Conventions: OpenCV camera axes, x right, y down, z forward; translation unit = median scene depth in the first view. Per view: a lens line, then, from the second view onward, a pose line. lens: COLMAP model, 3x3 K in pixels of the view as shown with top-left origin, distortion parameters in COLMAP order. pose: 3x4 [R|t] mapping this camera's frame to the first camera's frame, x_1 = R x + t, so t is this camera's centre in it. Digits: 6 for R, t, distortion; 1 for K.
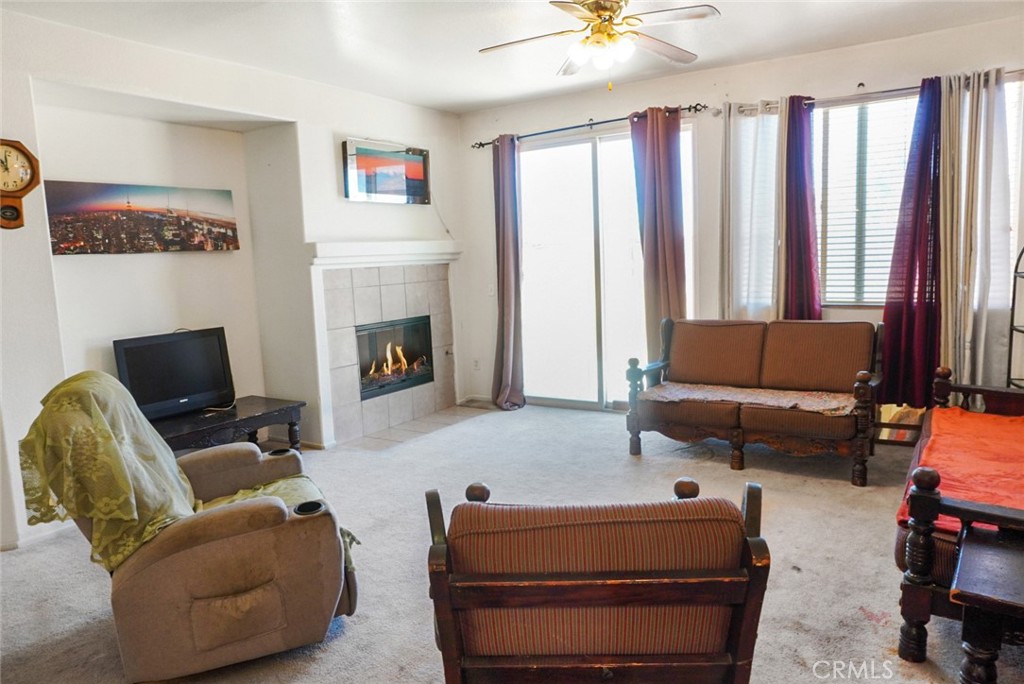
lens RADIAL K [[695.1, 0, 511.9], [0, 695.1, 340.2], [0, 0, 1]] dist [-0.040534, 0.034344]
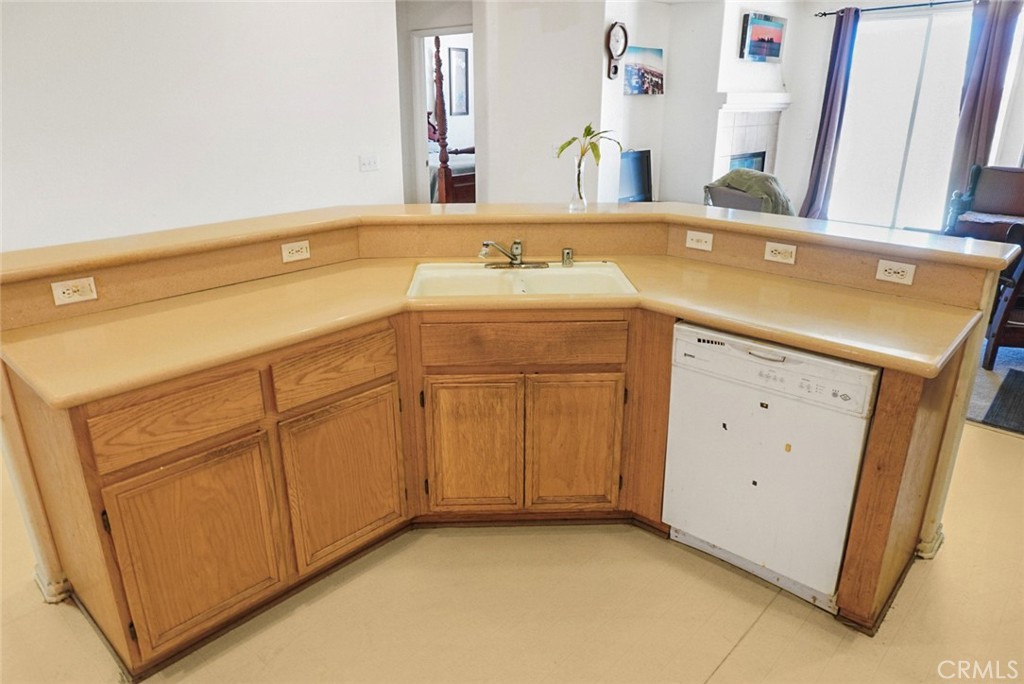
lens RADIAL K [[695.1, 0, 513.1], [0, 695.1, 343.2], [0, 0, 1]] dist [-0.040534, 0.034344]
pose [[0.985266, 0.098614, -0.139734, -0.451826], [-0.064566, 0.971039, 0.230030, 0.057608], [0.158372, -0.217619, 0.963099, -0.514364]]
